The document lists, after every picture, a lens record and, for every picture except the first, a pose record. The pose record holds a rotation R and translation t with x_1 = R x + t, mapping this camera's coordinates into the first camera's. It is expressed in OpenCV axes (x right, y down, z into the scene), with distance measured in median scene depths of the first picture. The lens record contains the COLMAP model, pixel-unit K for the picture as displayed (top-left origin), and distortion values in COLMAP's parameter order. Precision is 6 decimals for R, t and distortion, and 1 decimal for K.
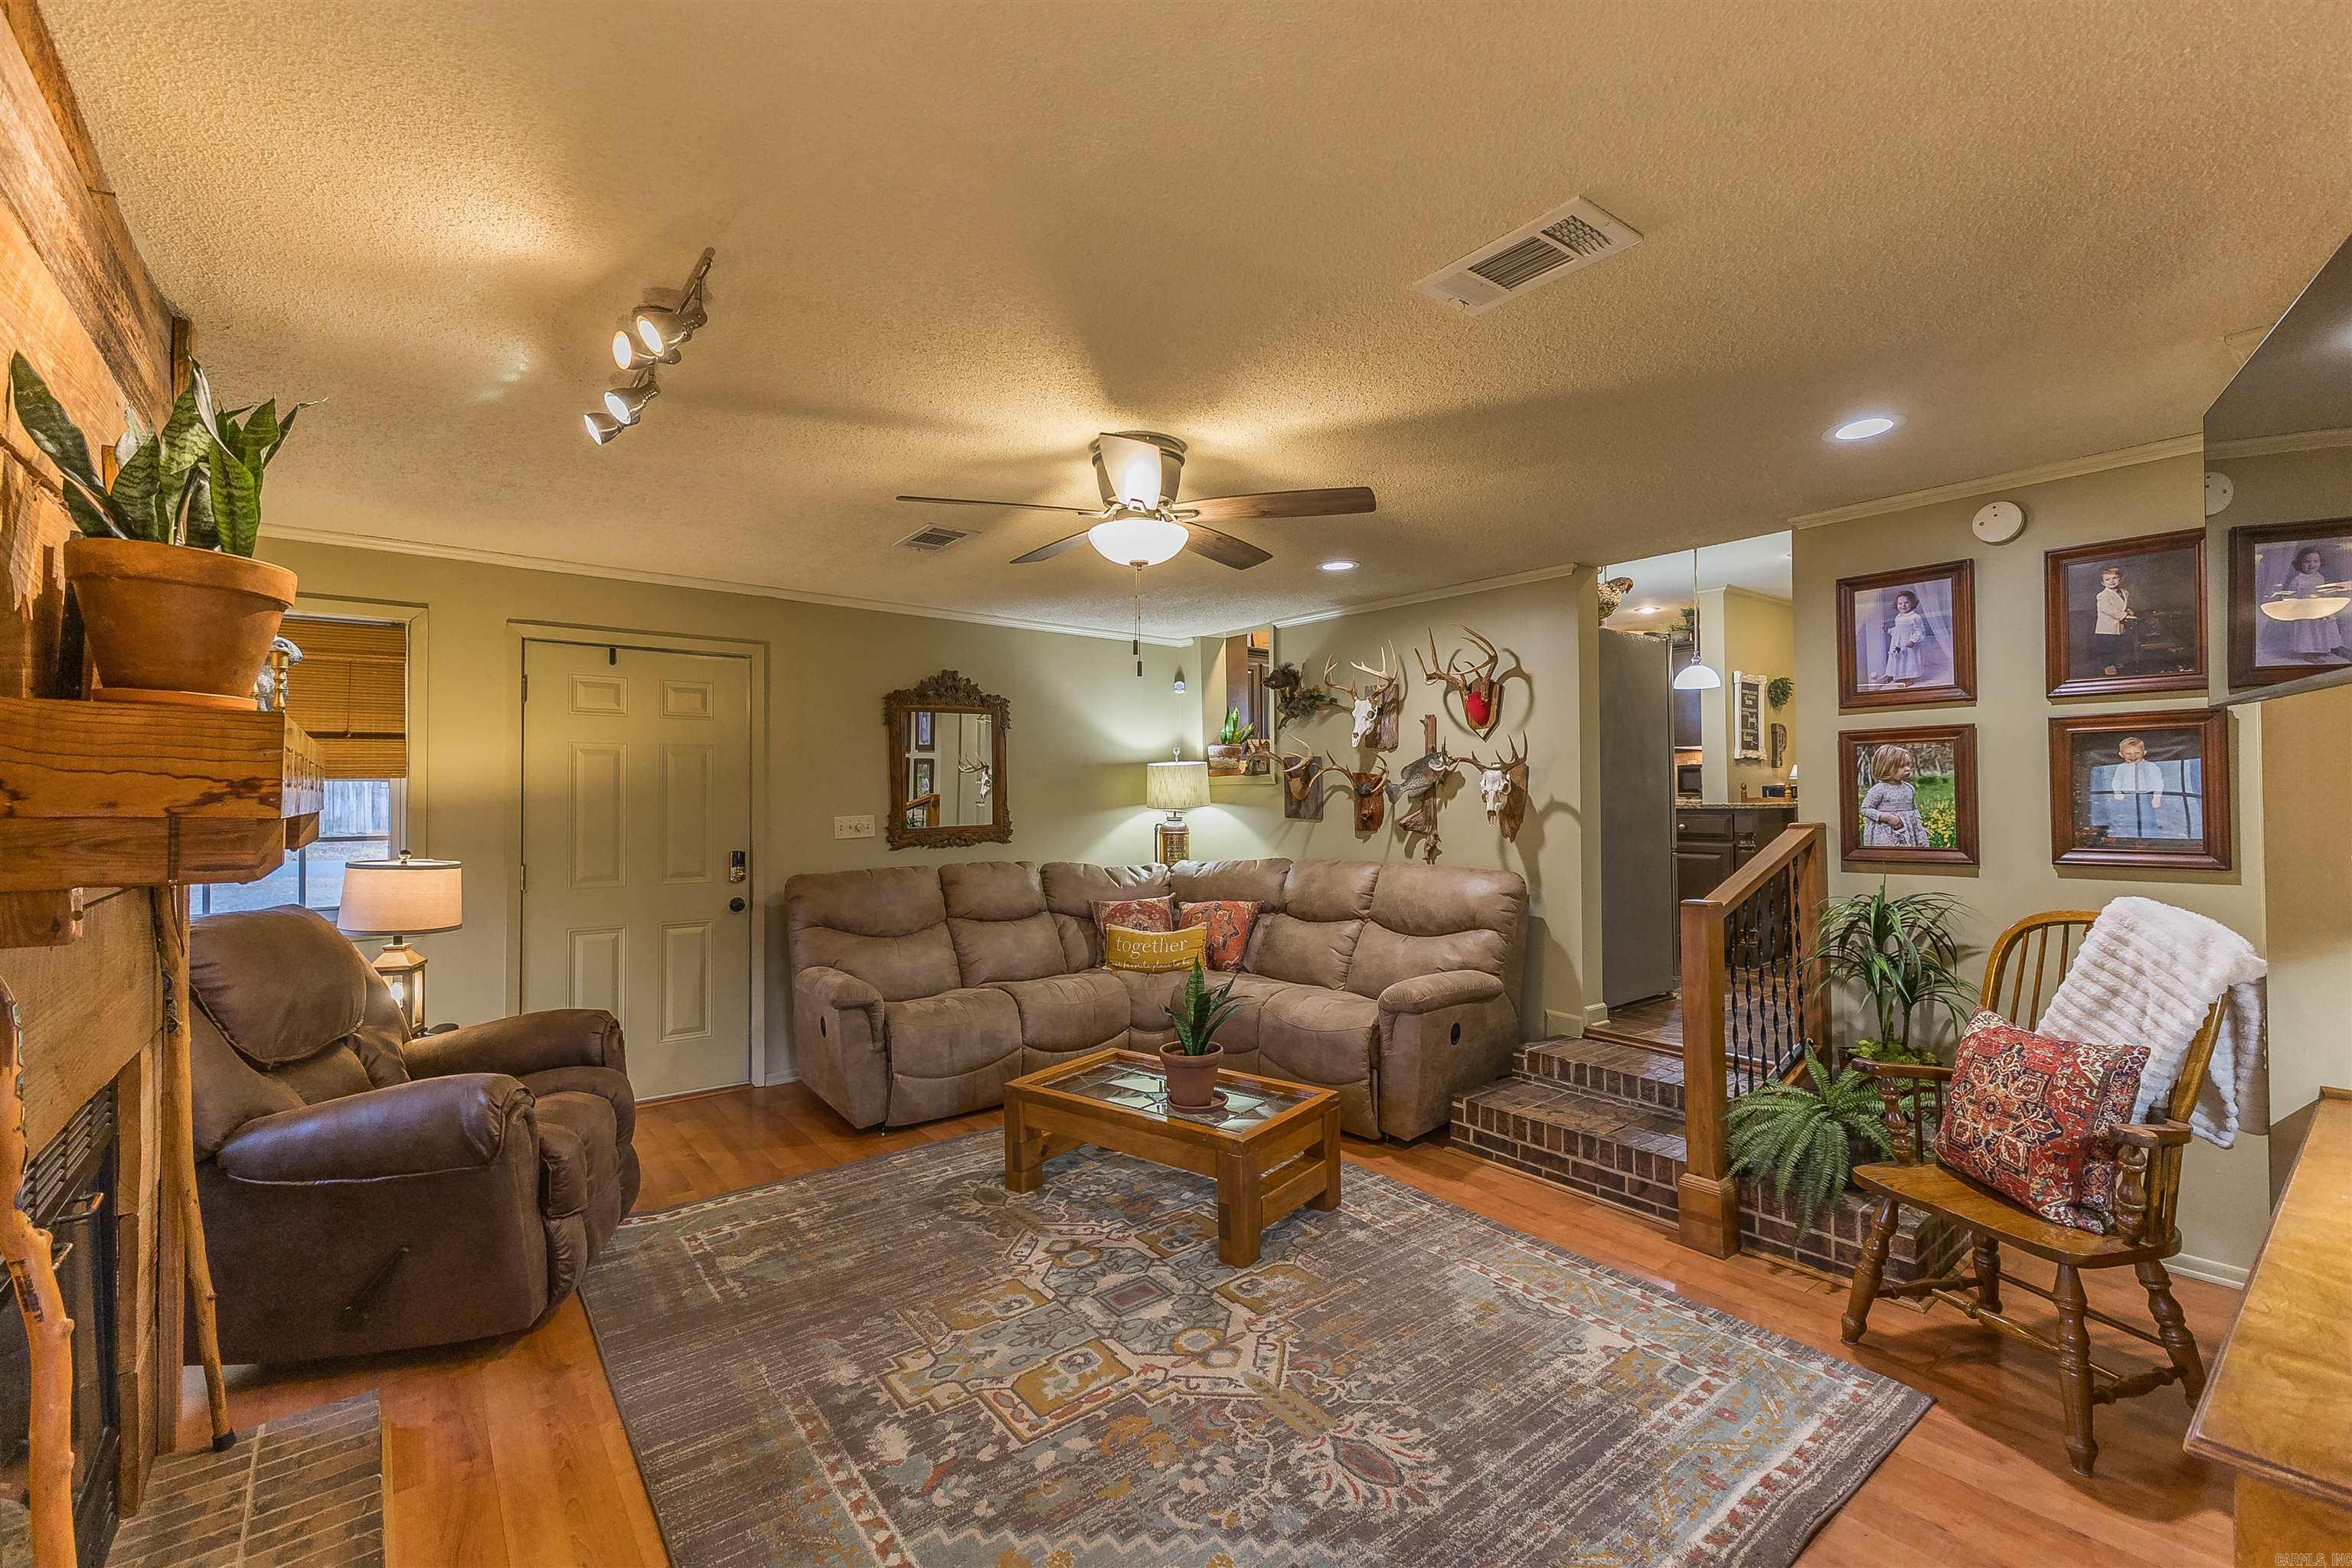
lens RADIAL K [[1007.3, 0, 1181.0], [0, 1007.3, 783.8], [0, 0, 1]] dist [0.003478, 0.000051]
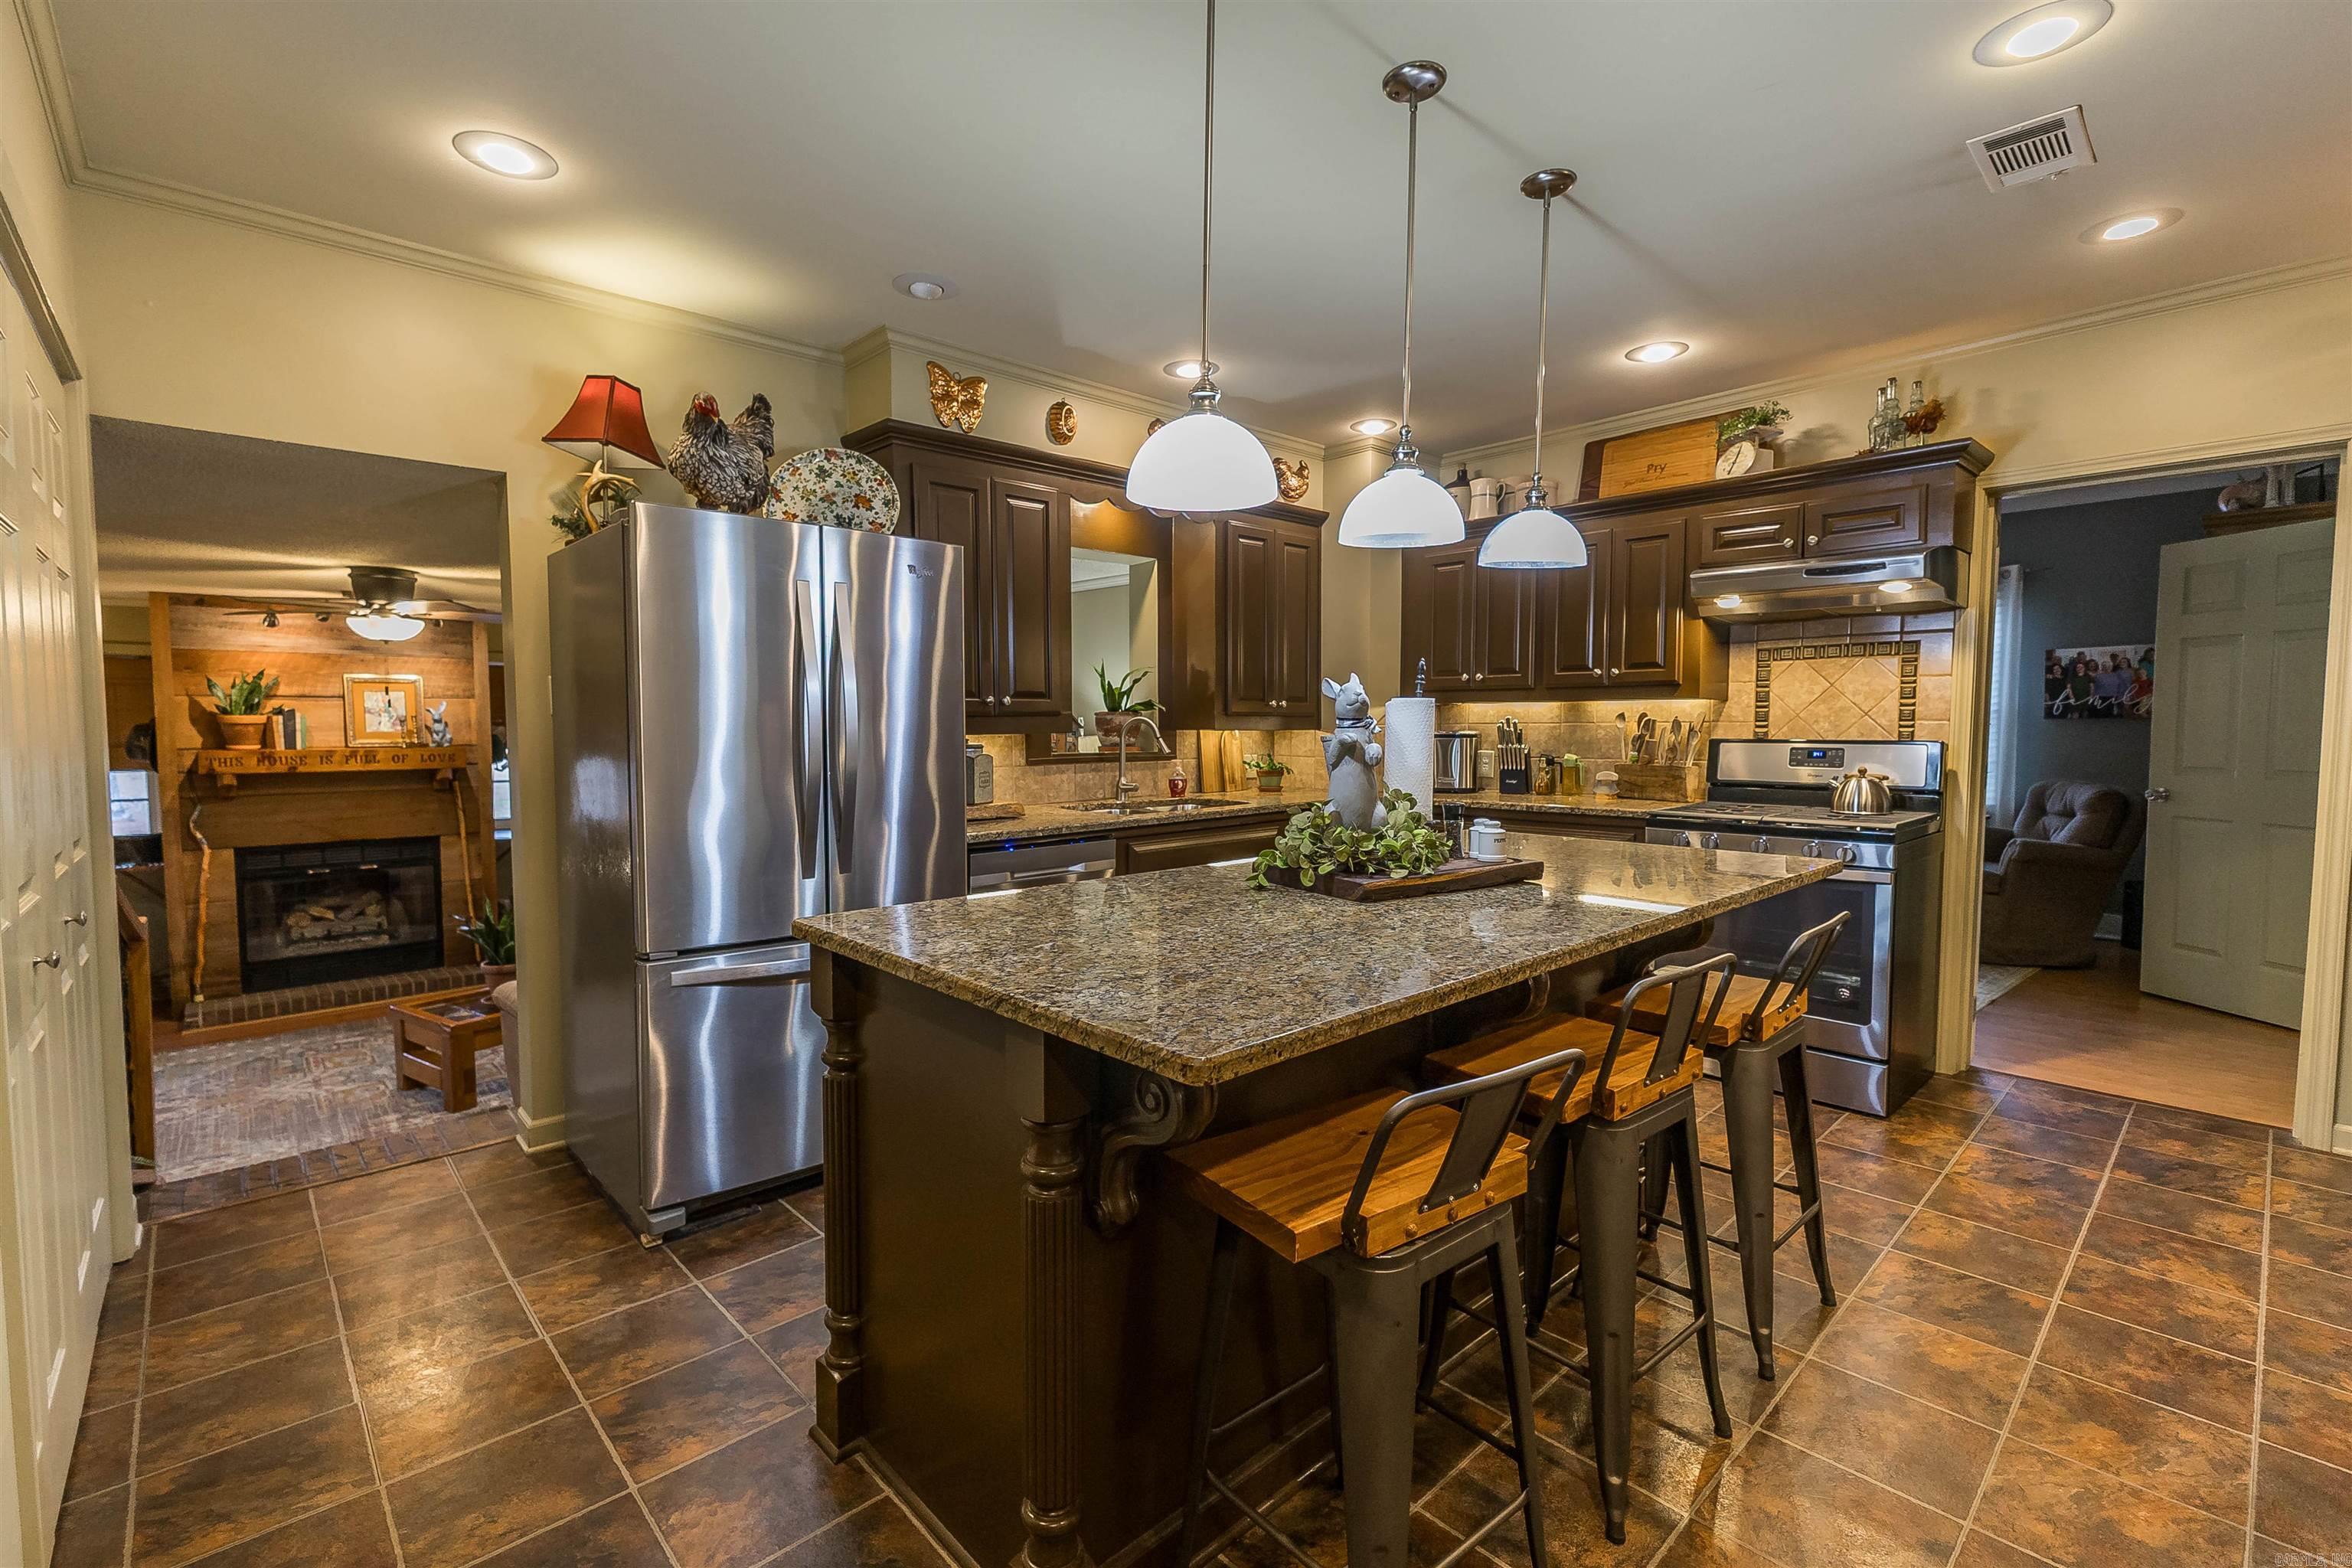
lens RADIAL K [[1021.7, 0, 1174.1], [0, 1021.7, 784.5], [0, 0, 1]] dist [0.002571, -0.000033]
pose [[0.076361, 0.070393, -0.994592, 1.673215], [0.009301, 0.997411, 0.071307, -0.086172], [0.997037, -0.014695, 0.075509, 2.061444]]
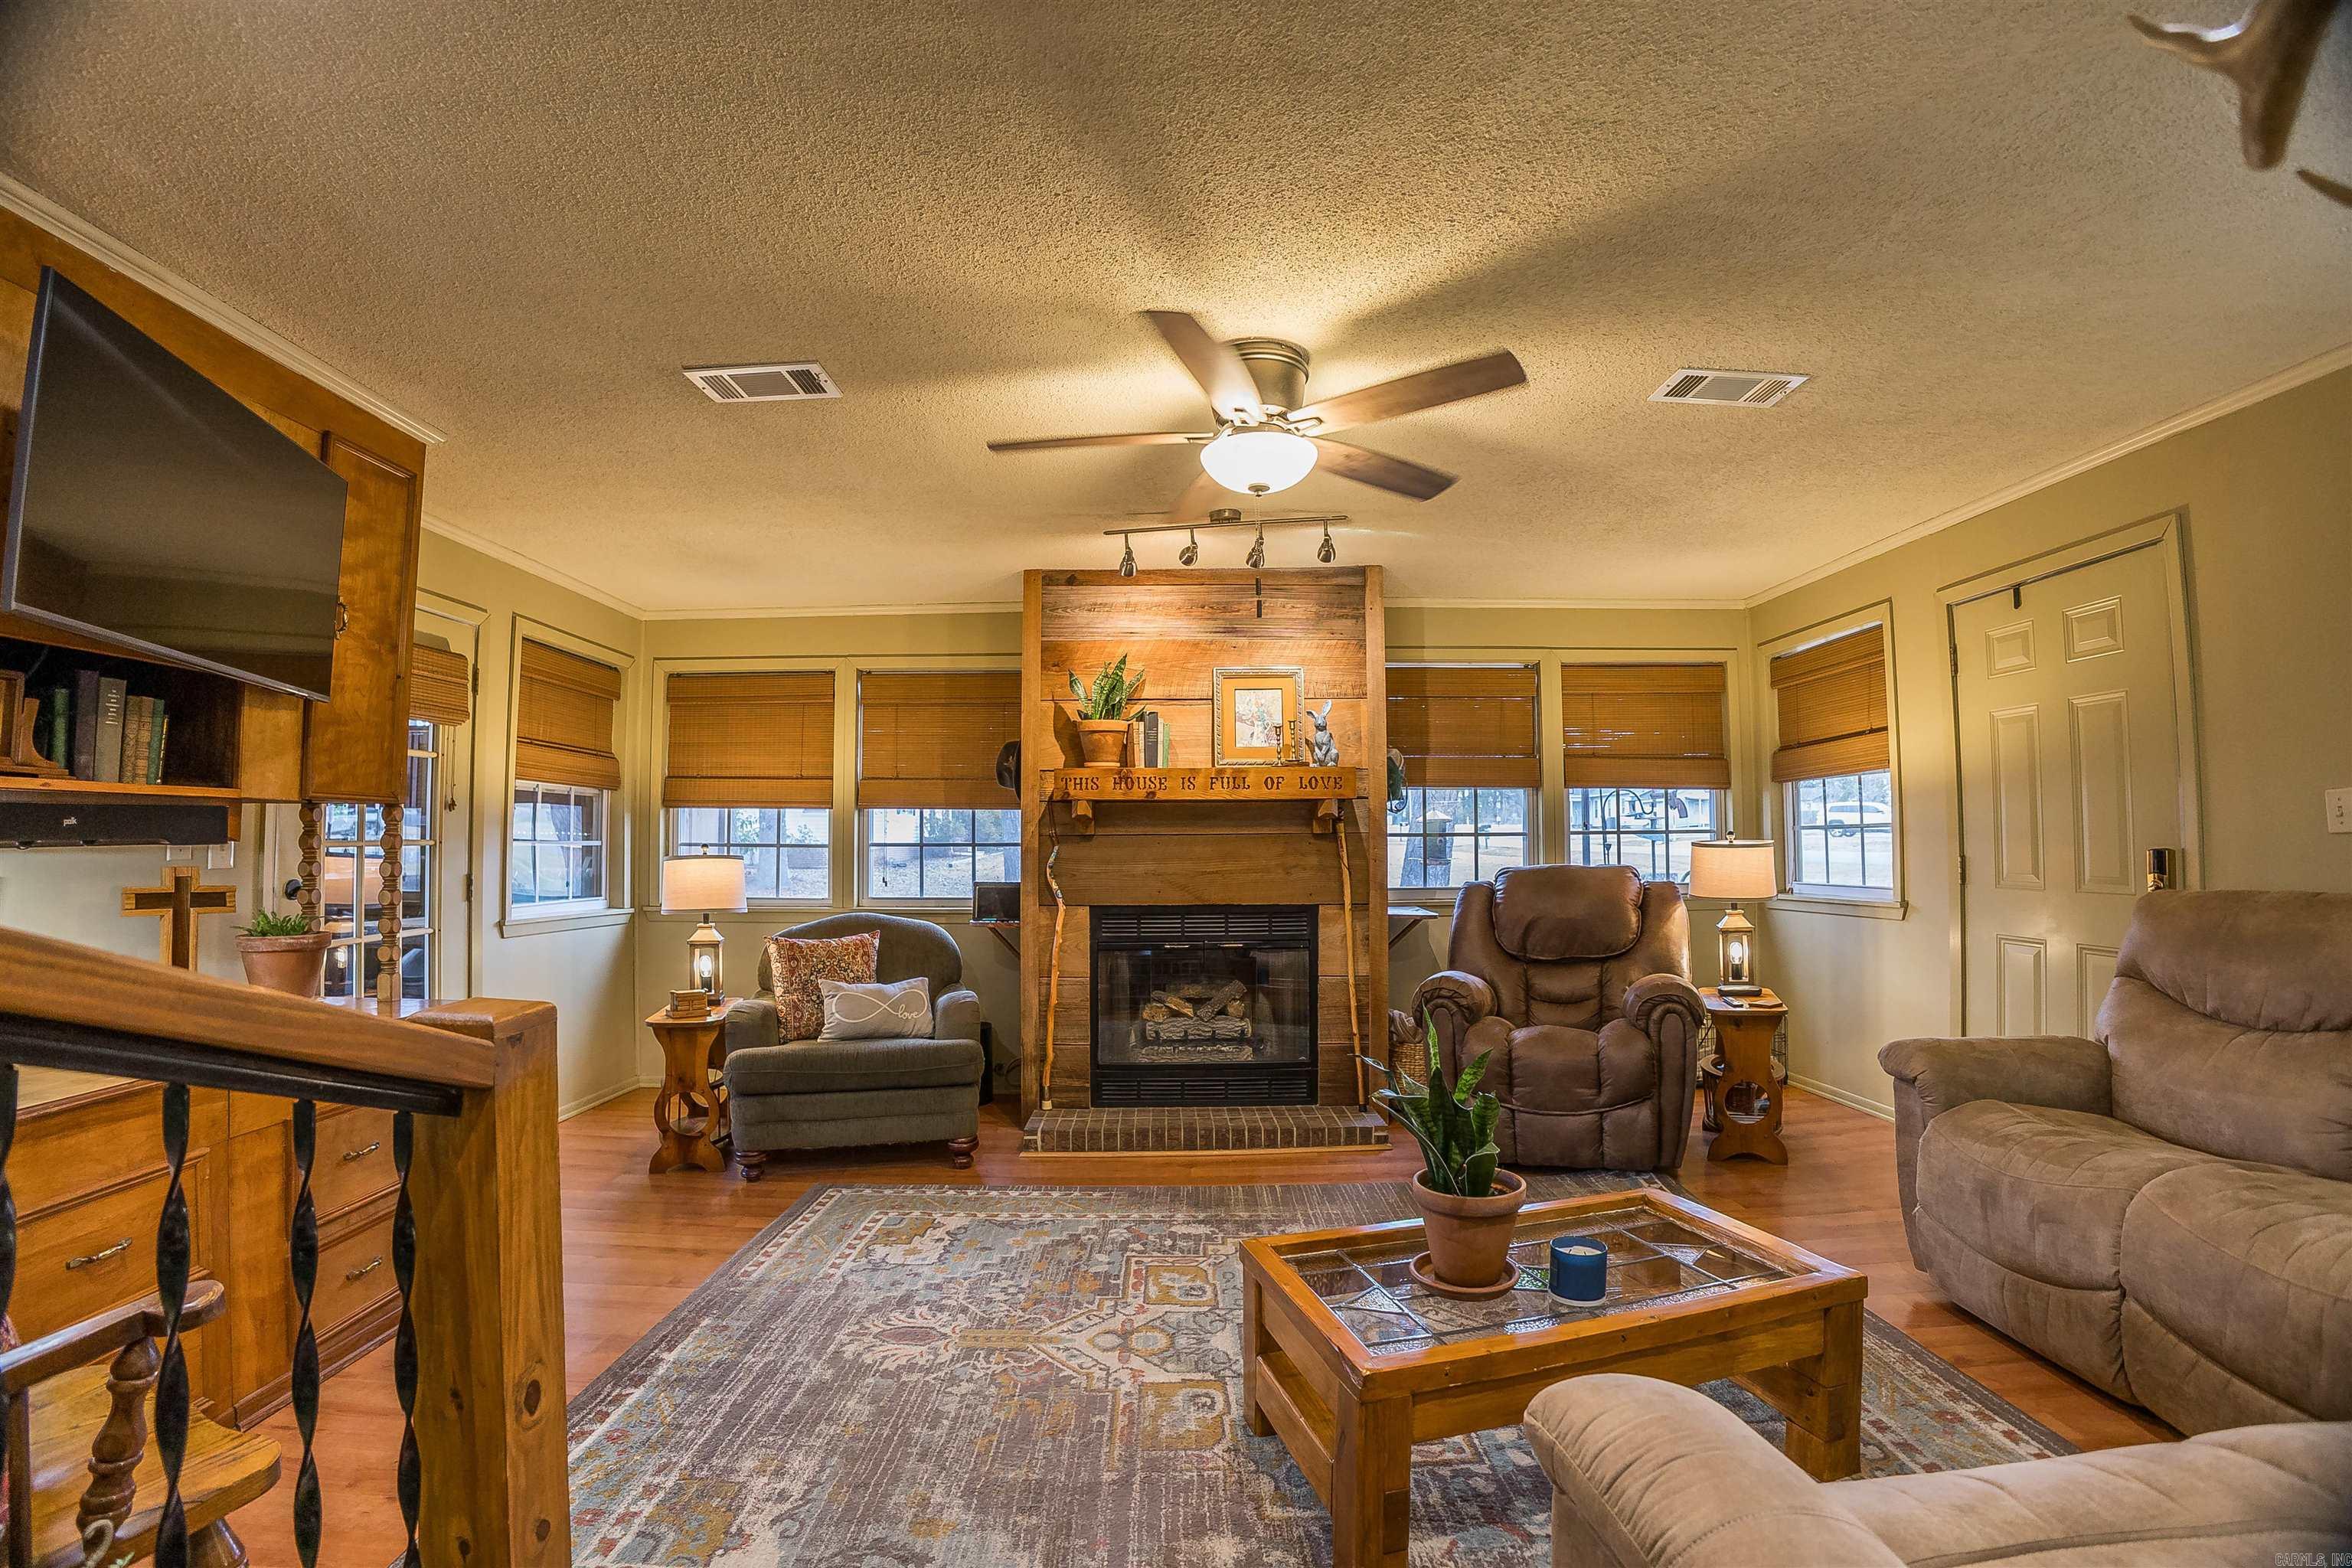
lens RADIAL K [[1032.9, 0, 1169.4], [0, 1032.9, 793.0], [0, 0, 1]] dist [-0.117697, 0.000481]
pose [[-0.621520, -0.027505, -0.782915, 0.641771], [0.017315, 0.998657, -0.048830, 0.076221], [0.783207, -0.043905, -0.620209, 1.392390]]
